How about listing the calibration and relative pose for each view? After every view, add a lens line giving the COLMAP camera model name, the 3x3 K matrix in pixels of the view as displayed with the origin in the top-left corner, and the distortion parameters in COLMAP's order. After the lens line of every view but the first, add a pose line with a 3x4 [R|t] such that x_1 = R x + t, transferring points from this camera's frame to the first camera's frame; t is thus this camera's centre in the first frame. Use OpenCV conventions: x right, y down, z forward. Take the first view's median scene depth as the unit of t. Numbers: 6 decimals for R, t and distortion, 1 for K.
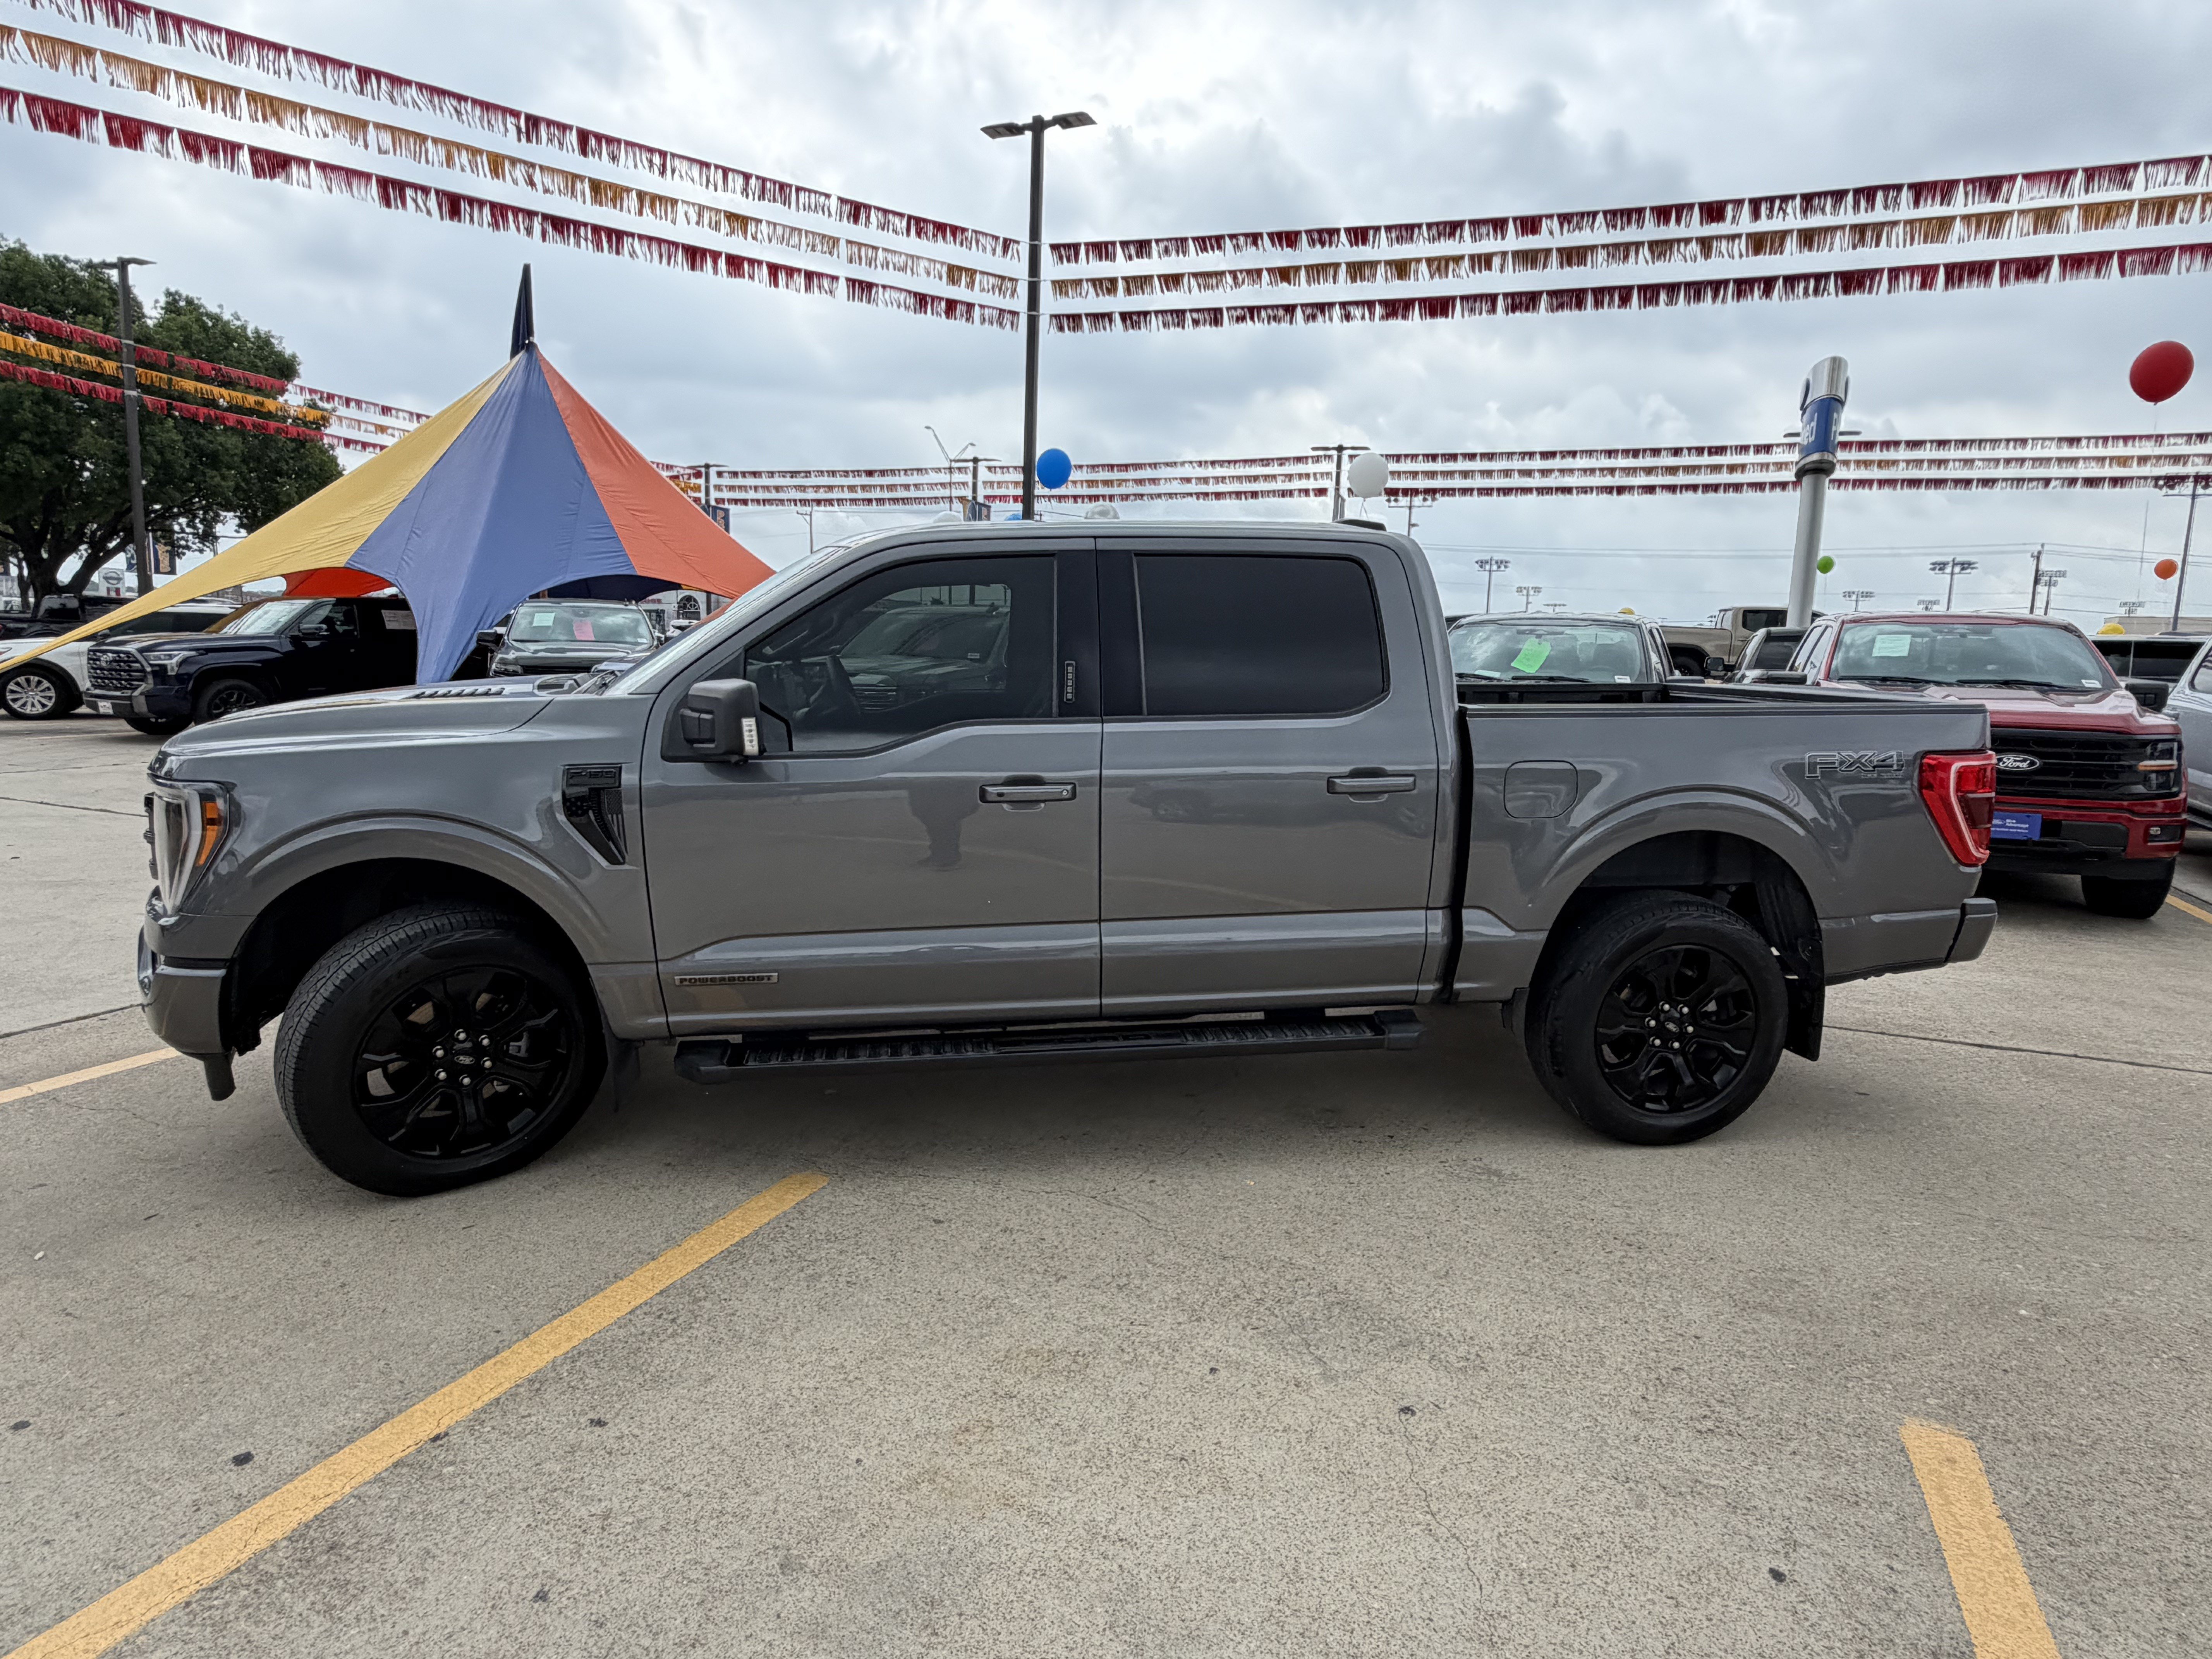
lens RADIAL K [[1230.1, 0, 1105.1], [0, 1230.1, 848.2], [0, 0, 1]] dist [-0.005188, 0.000840]
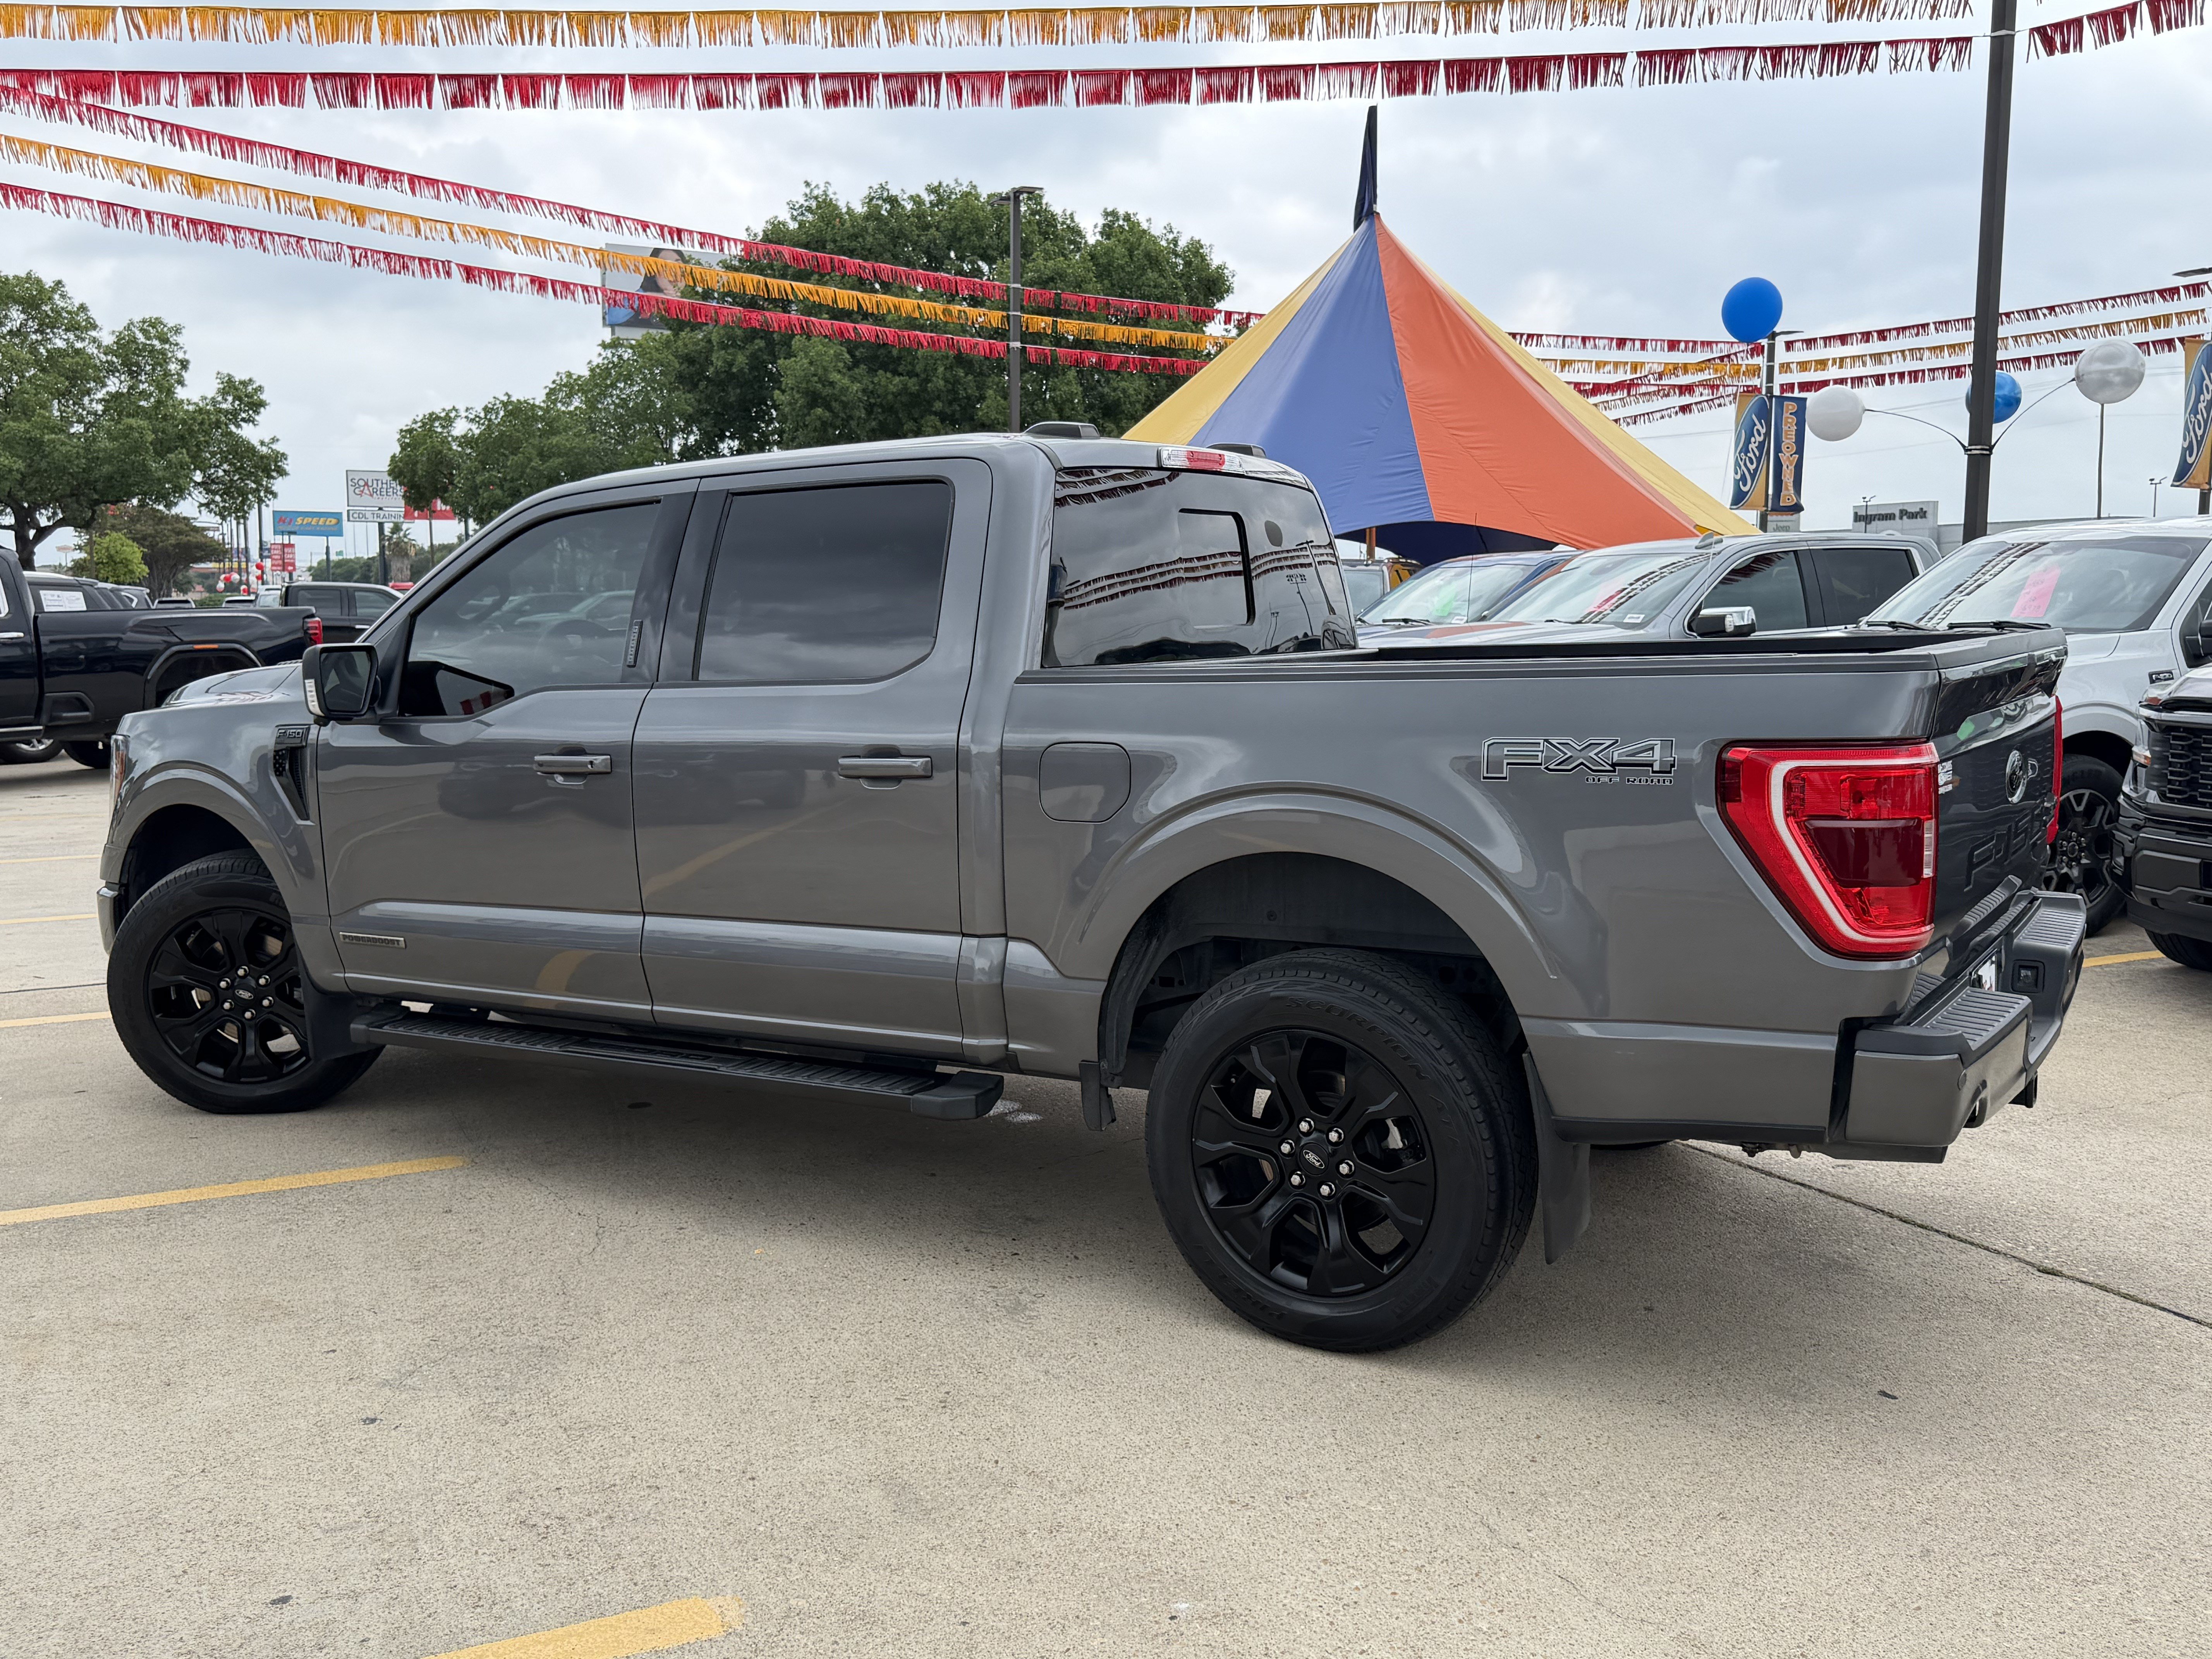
lens RADIAL K [[1965.3, 0, 1101.0], [0, 1965.3, 841.3], [0, 0, 1]] dist [0.132592, -0.244085]
pose [[0.747642, 0.045837, -0.662518, 0.300992], [-0.080711, 0.996492, -0.022137, 0.003190], [0.659179, 0.070023, 0.748718, 0.039722]]
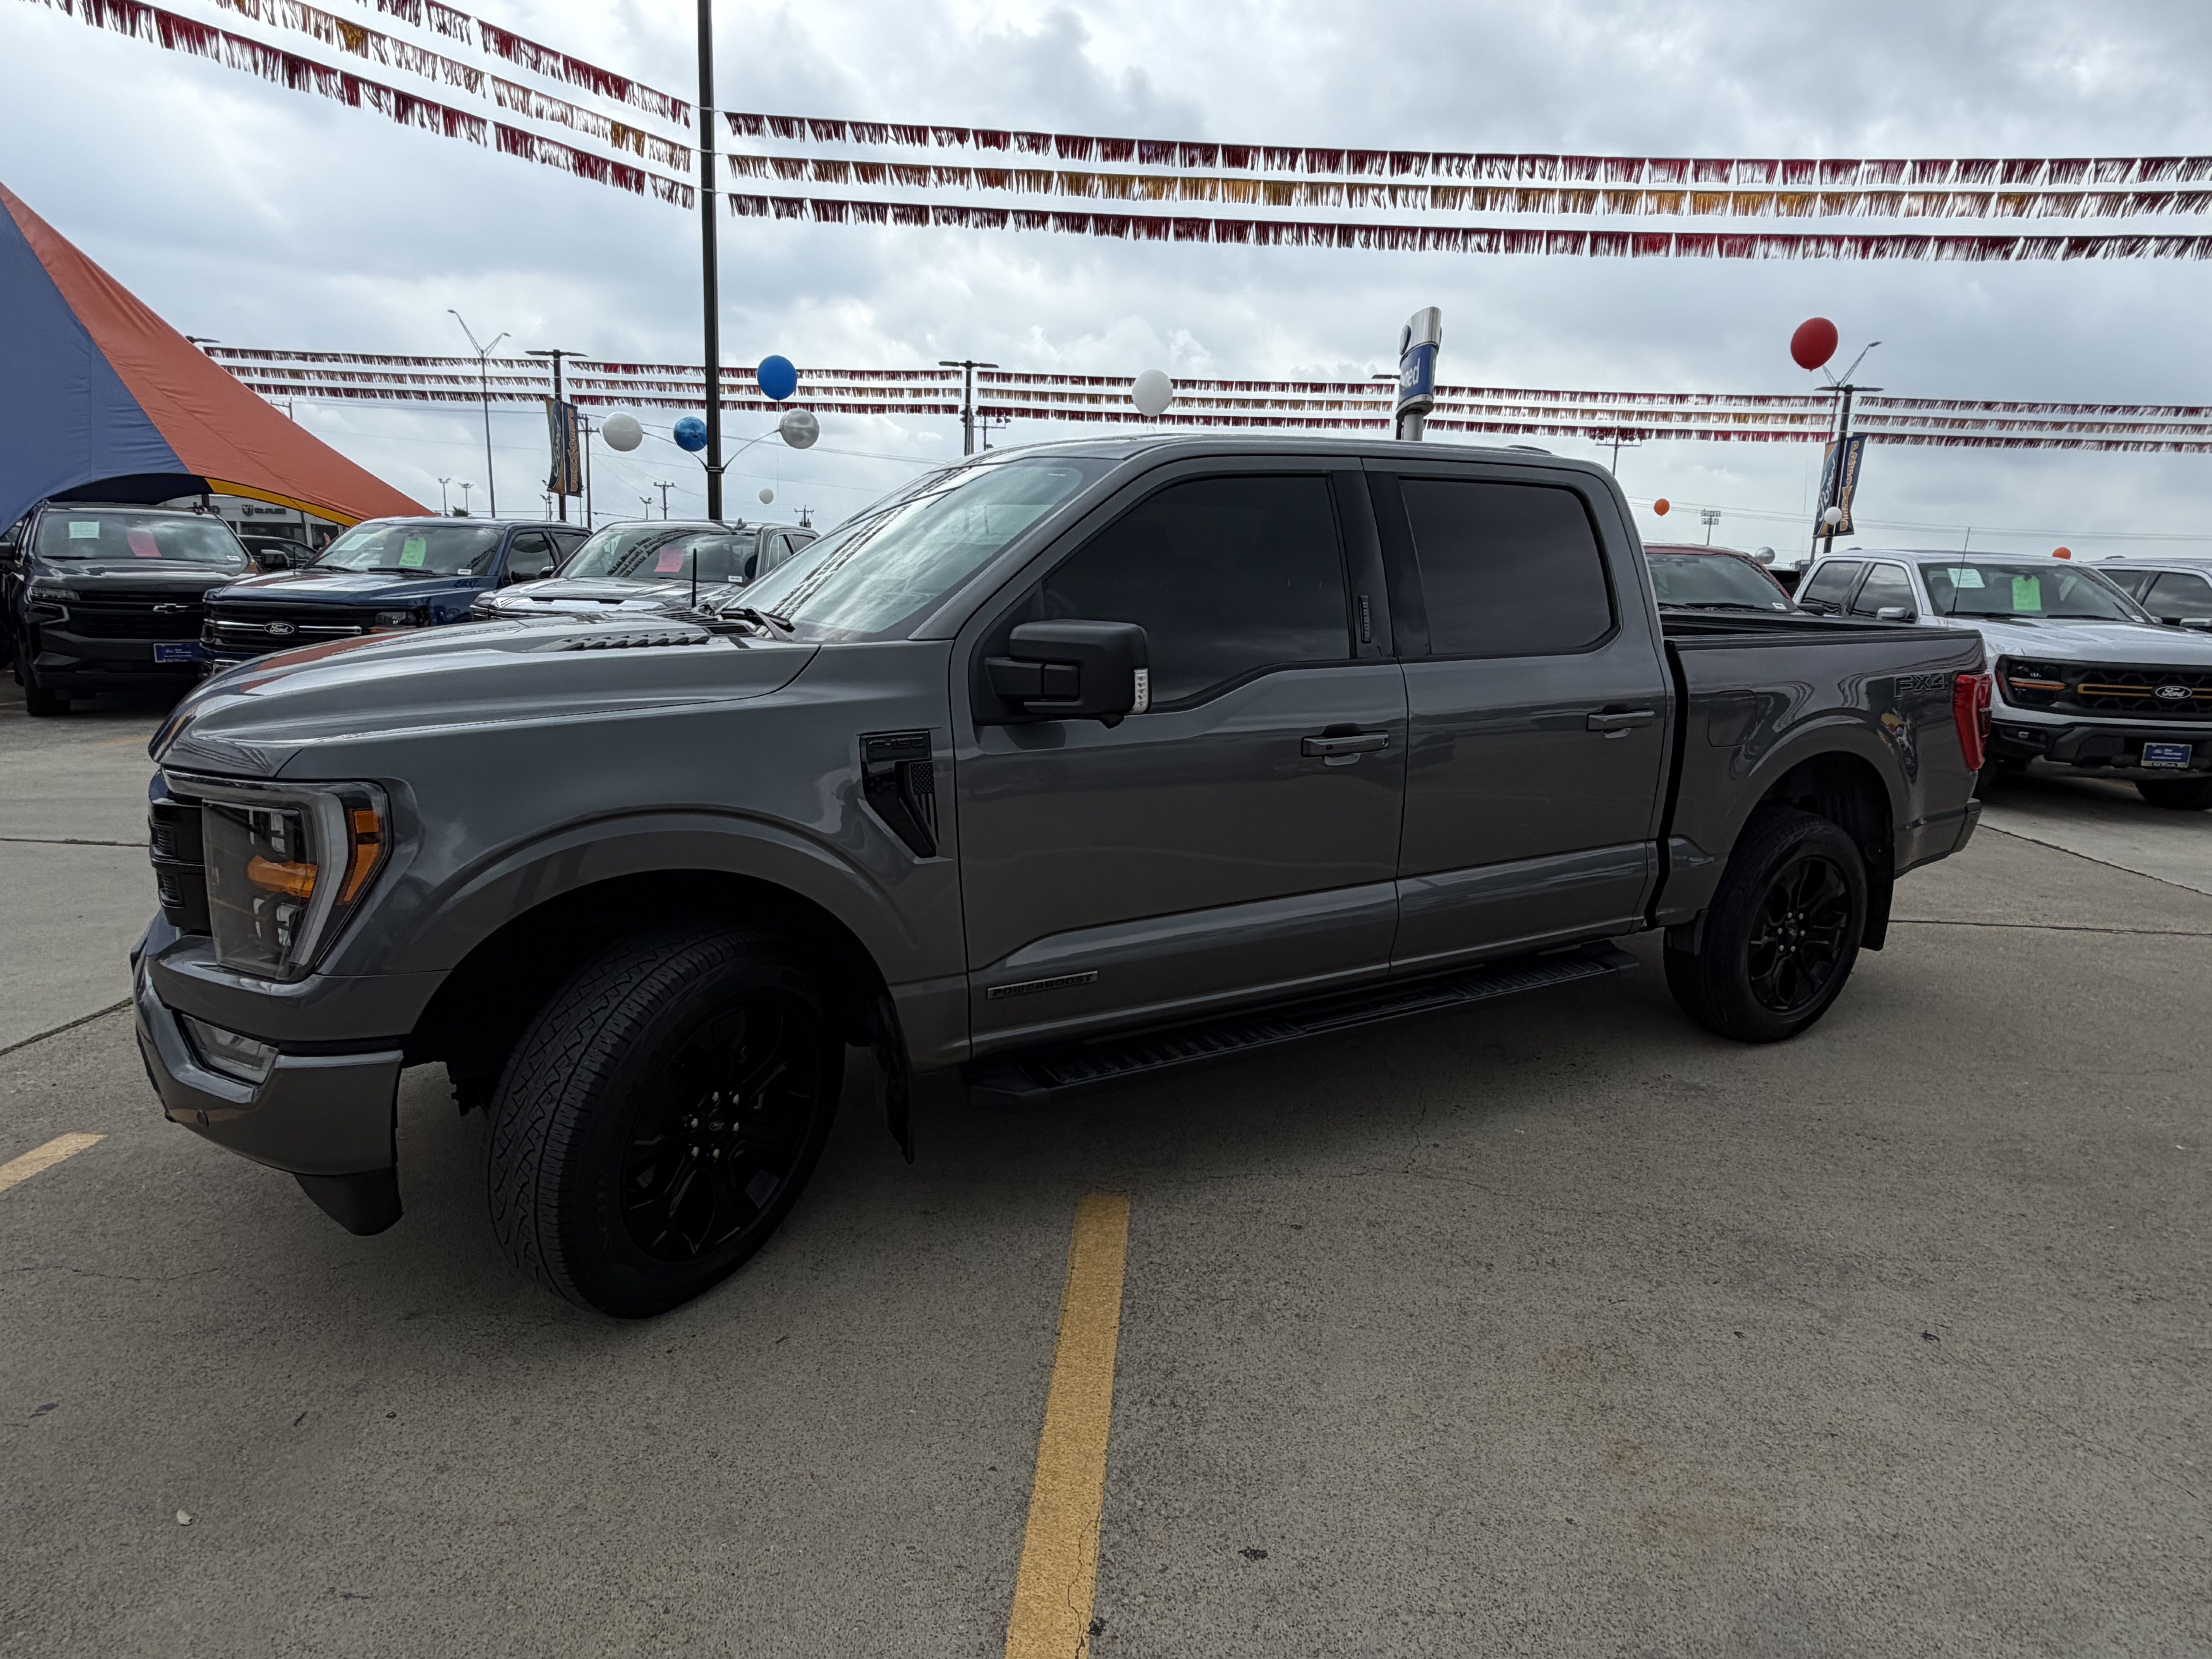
lens RADIAL K [[1233.0, 0, 1106.0], [0, 1233.0, 829.5], [0, 0, 1]] dist [-0.002611, 0.001891]
pose [[0.939611, -0.065920, 0.335836, -0.133520], [0.049926, 0.997179, 0.056048, -0.010351], [-0.338584, -0.035896, 0.940251, 0.052540]]
